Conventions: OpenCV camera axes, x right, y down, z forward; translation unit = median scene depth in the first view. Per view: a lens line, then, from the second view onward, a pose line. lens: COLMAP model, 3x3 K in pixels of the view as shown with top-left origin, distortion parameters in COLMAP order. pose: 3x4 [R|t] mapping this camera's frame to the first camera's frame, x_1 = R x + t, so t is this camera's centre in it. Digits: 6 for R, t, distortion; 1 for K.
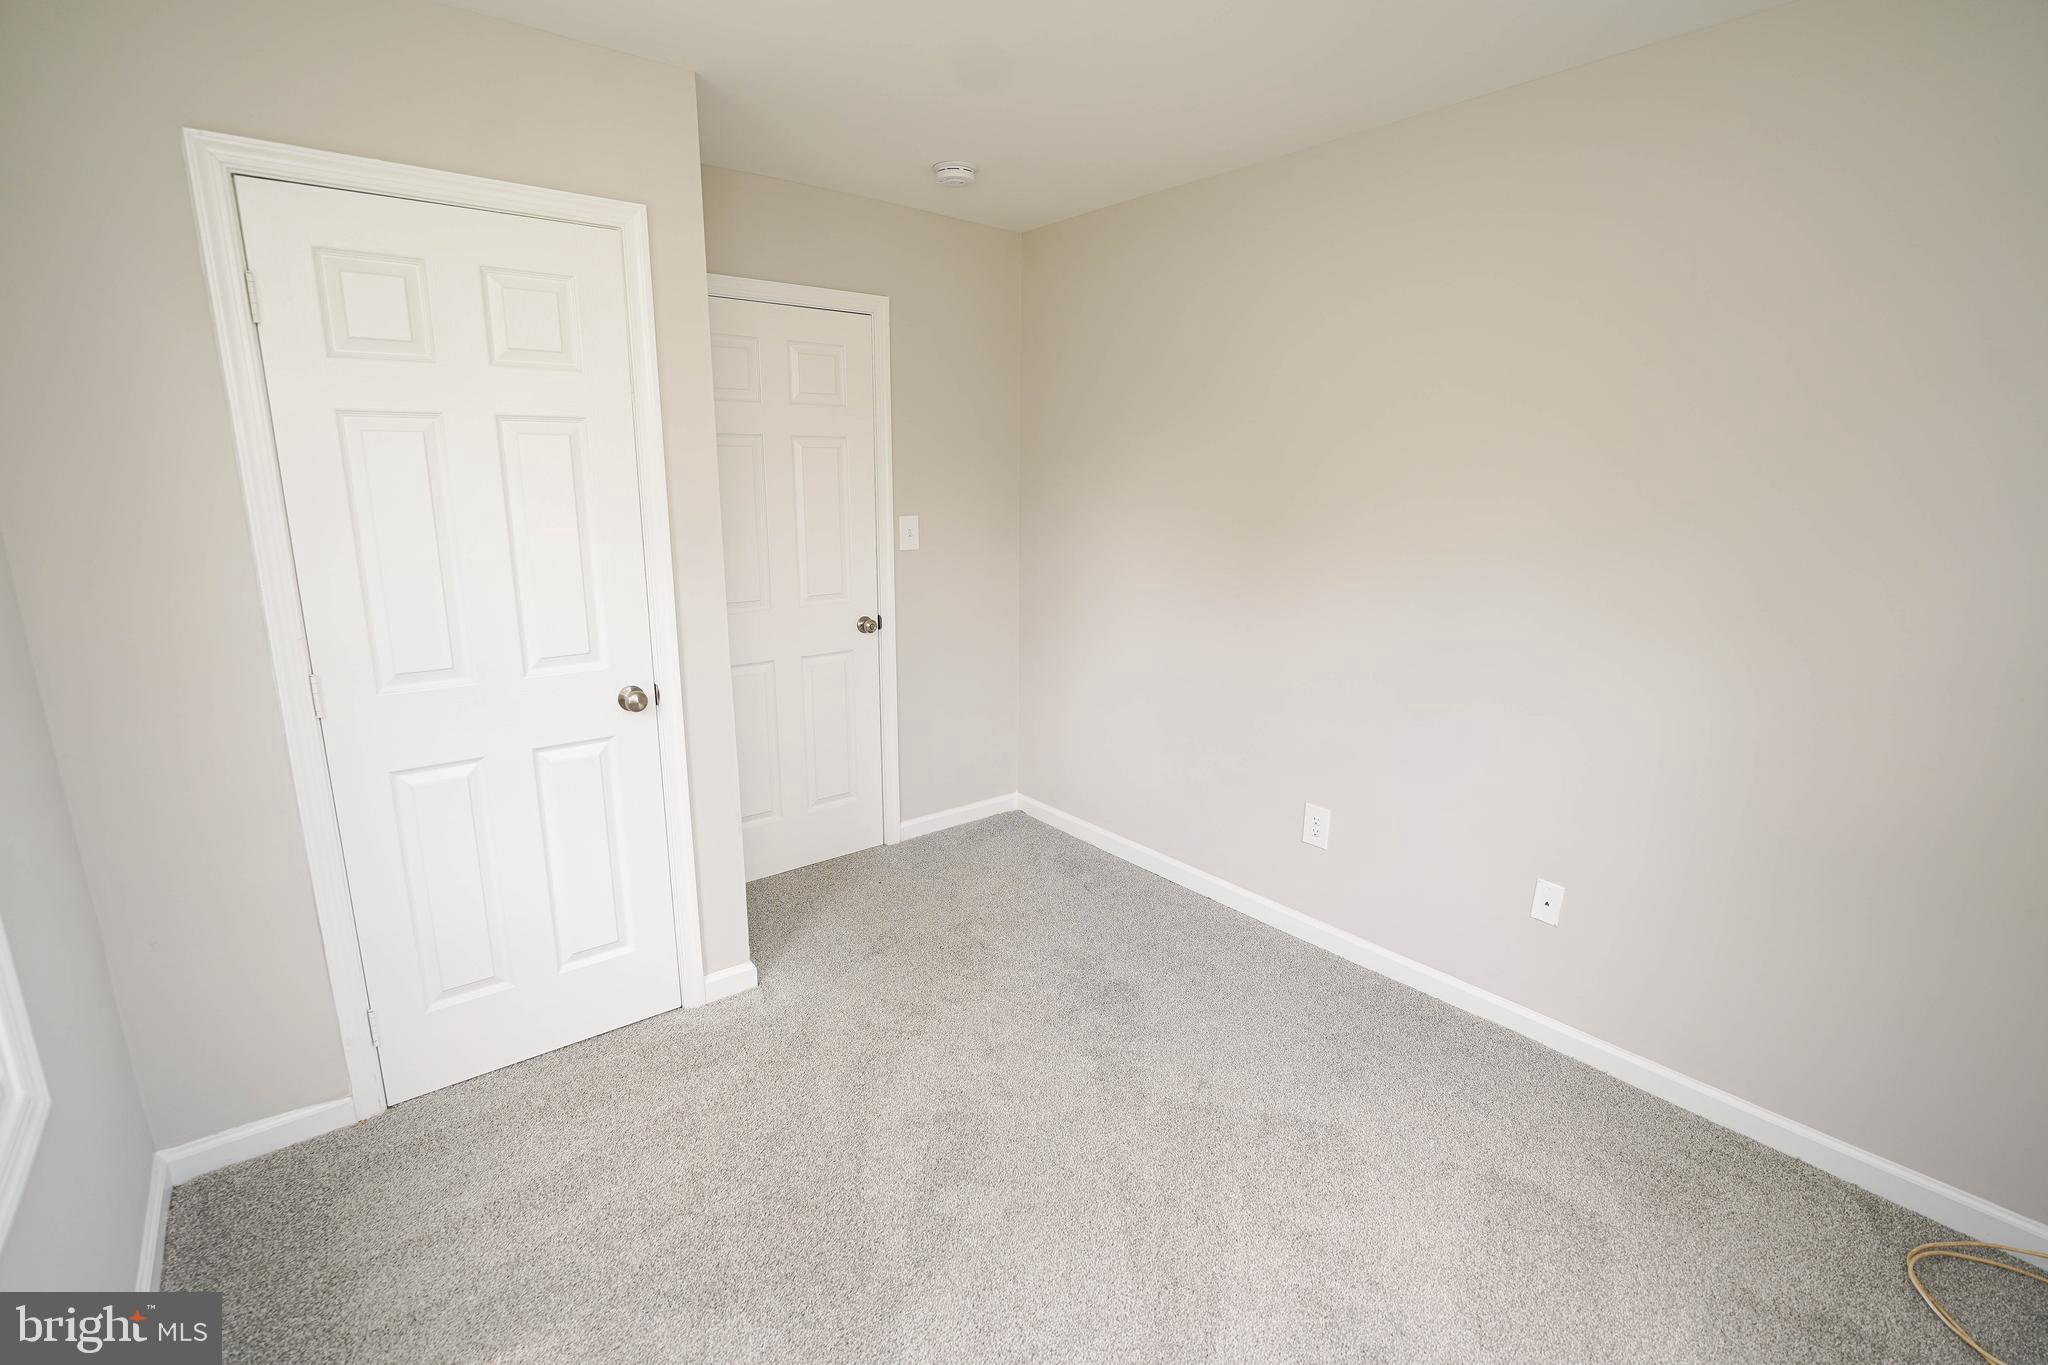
lens RADIAL K [[930.2, 0, 1029.4], [0, 930.2, 698.1], [0, 0, 1]] dist [-0.020050, 0.004037]
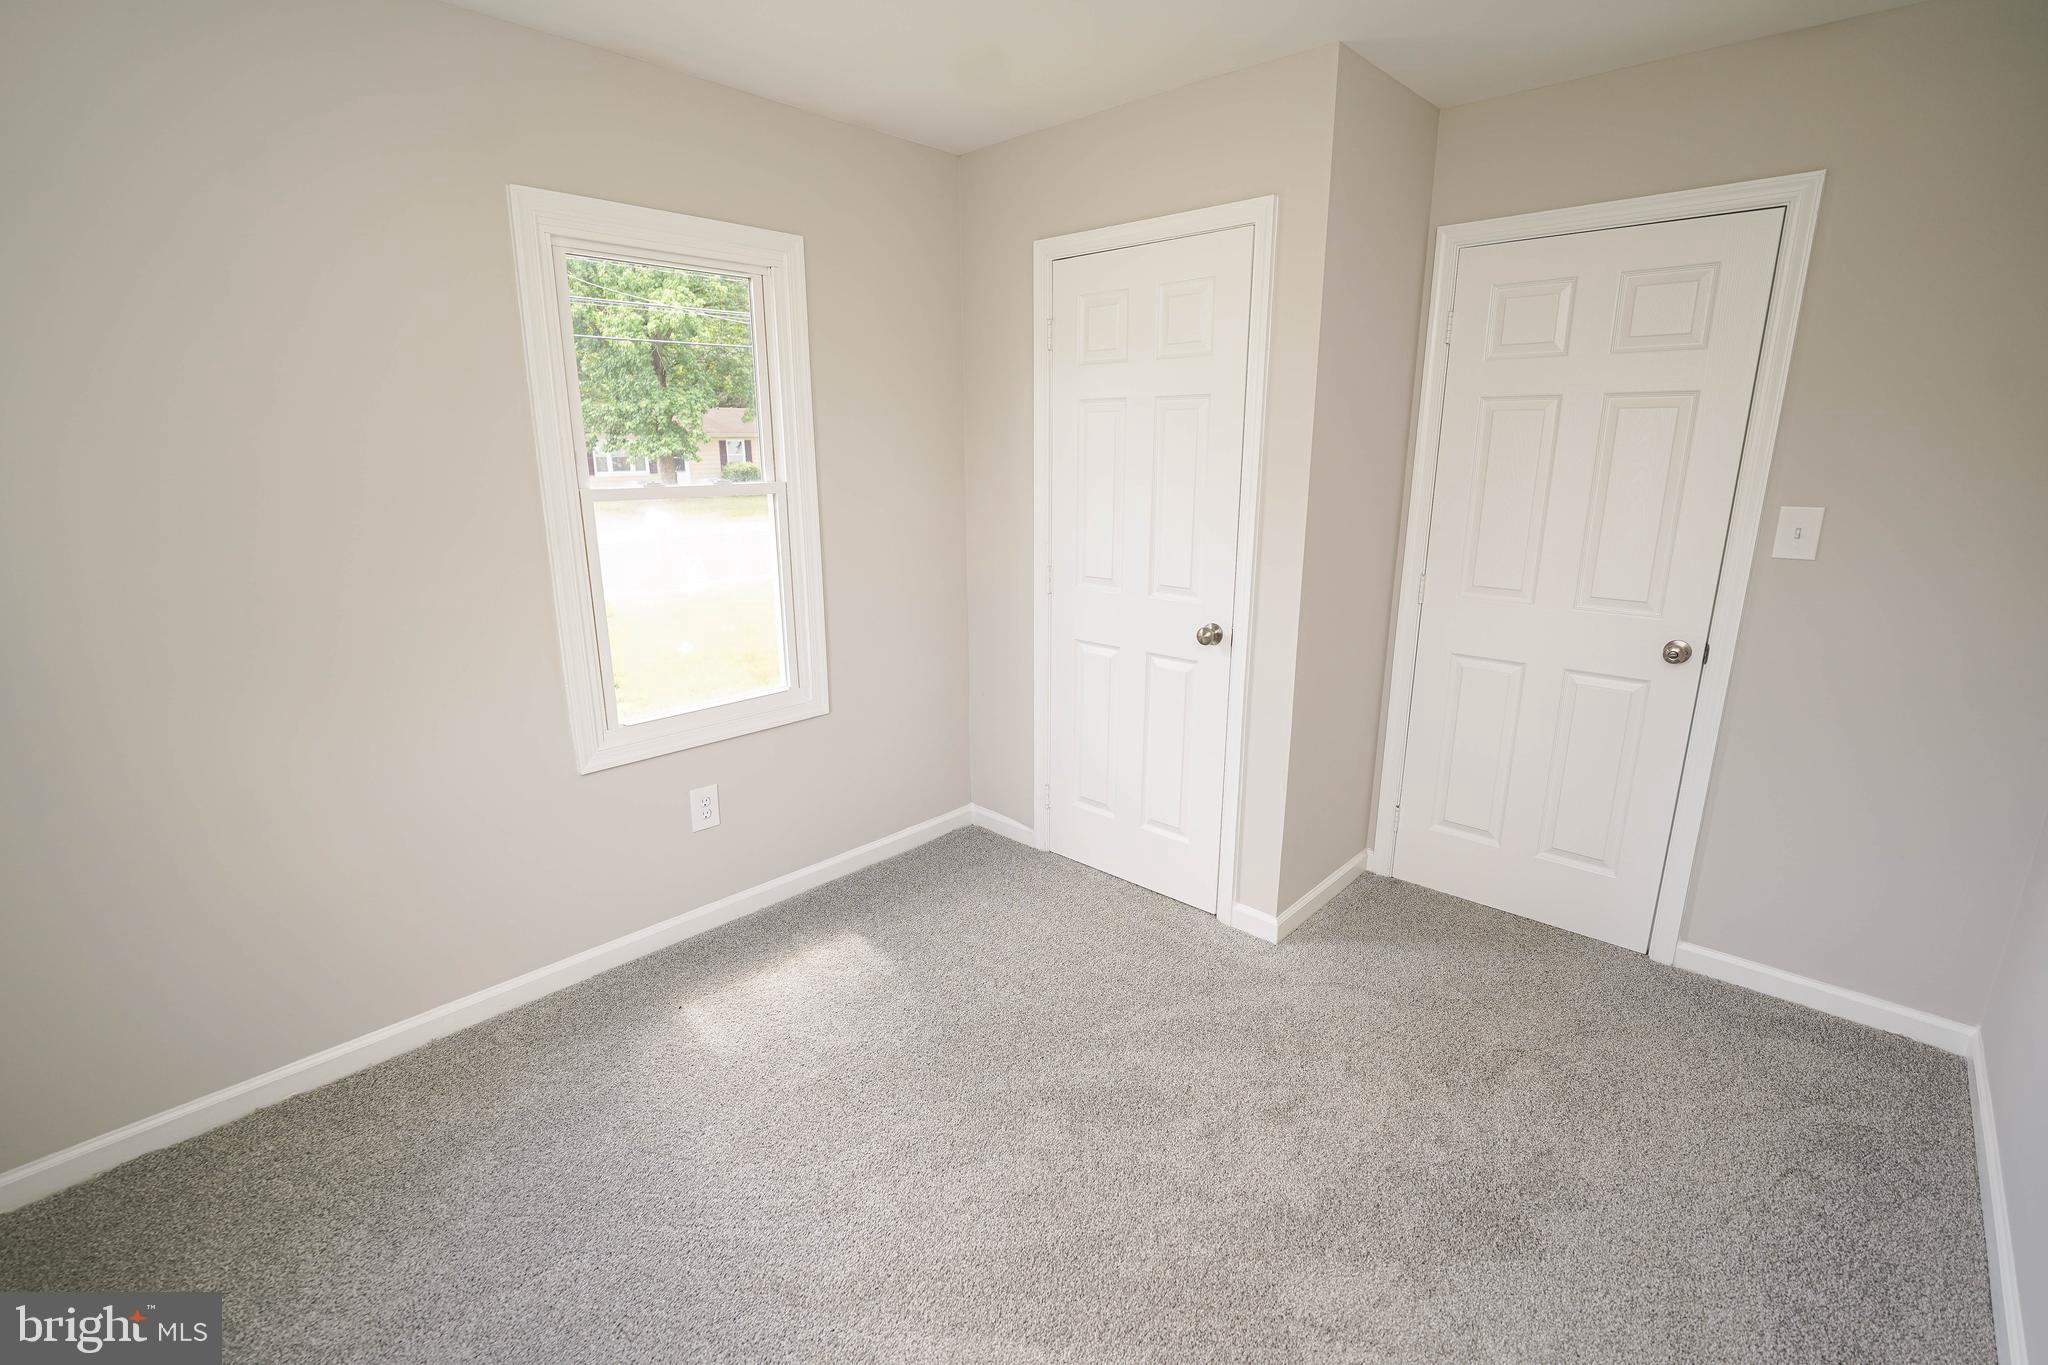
lens RADIAL K [[930.2, 0, 1014.3], [0, 930.2, 703.6], [0, 0, 1]] dist [-0.020050, 0.004037]
pose [[0.119729, 0.256788, -0.959023, 0.656734], [-0.233631, 0.946132, 0.224169, -0.115890], [0.964926, 0.197218, 0.173273, 0.547671]]
